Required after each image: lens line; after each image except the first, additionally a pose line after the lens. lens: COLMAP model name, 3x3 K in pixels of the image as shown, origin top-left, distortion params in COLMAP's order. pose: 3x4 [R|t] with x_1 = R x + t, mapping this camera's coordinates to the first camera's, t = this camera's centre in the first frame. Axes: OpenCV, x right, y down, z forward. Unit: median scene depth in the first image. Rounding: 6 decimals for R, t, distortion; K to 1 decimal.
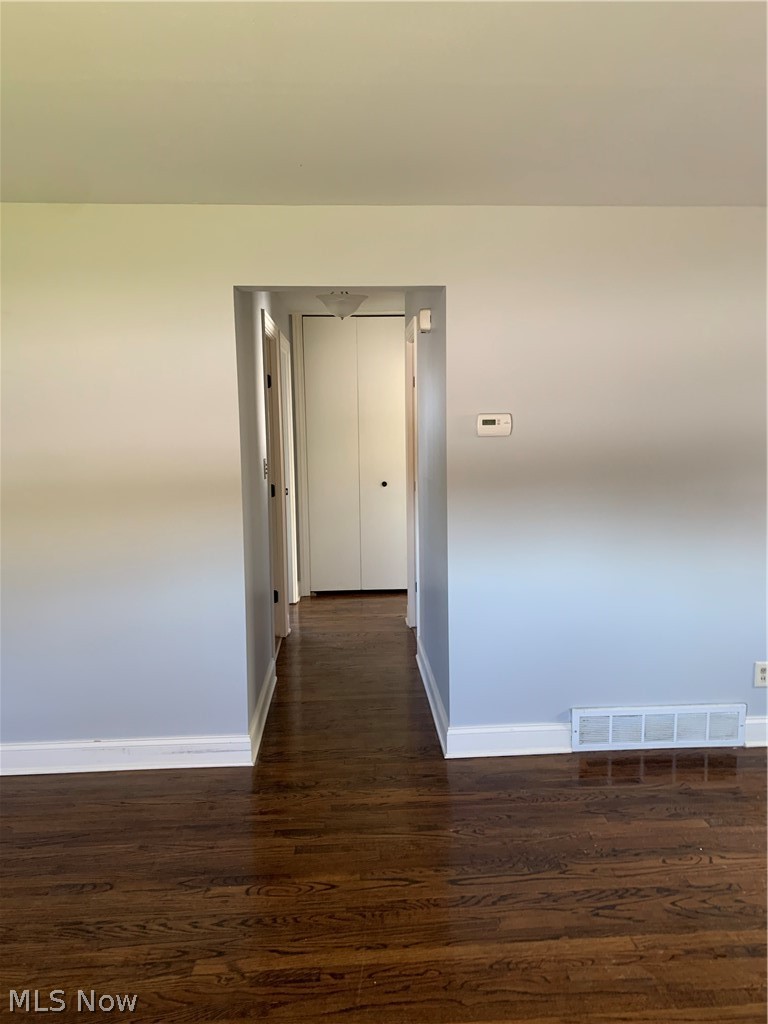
lens RADIAL K [[791.6, 0, 384.0], [0, 791.6, 512.0], [0, 0, 1]] dist [0.033633, 0.000536]
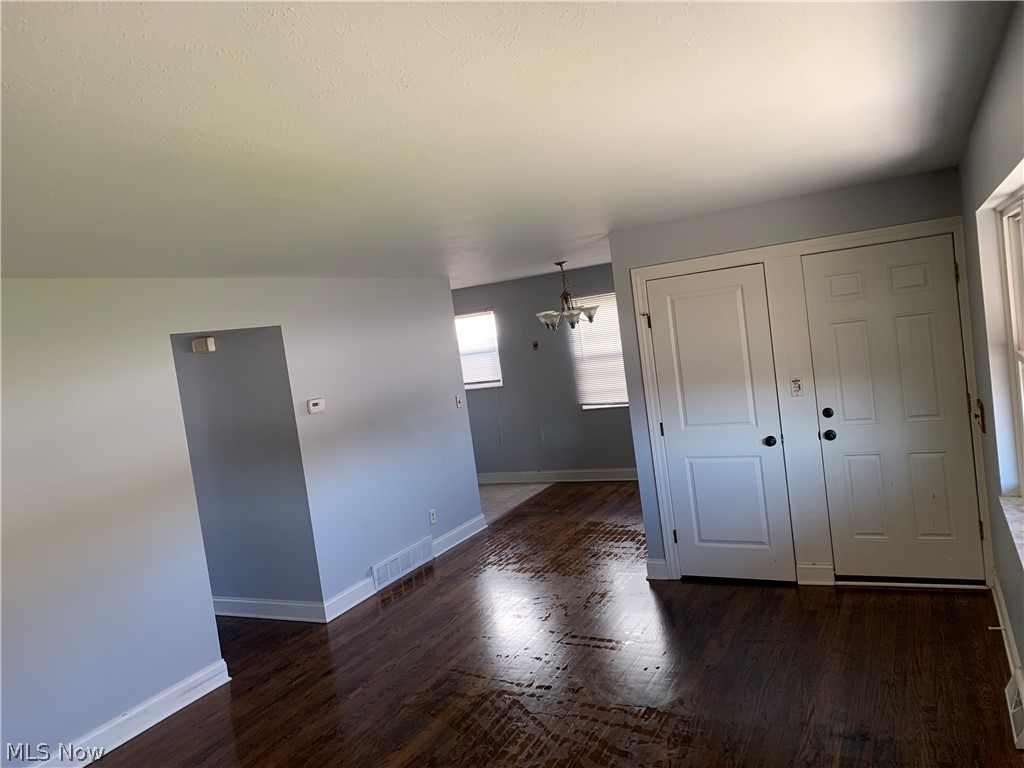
lens RADIAL K [[791.6, 0, 512.0], [0, 791.6, 384.0], [0, 0, 1]] dist [0.033633, 0.000536]
pose [[0.507271, -0.117307, 0.853765, -1.058704], [0.231179, 0.972904, -0.003680, -0.054444], [-0.830200, 0.199239, 0.520645, -0.202129]]
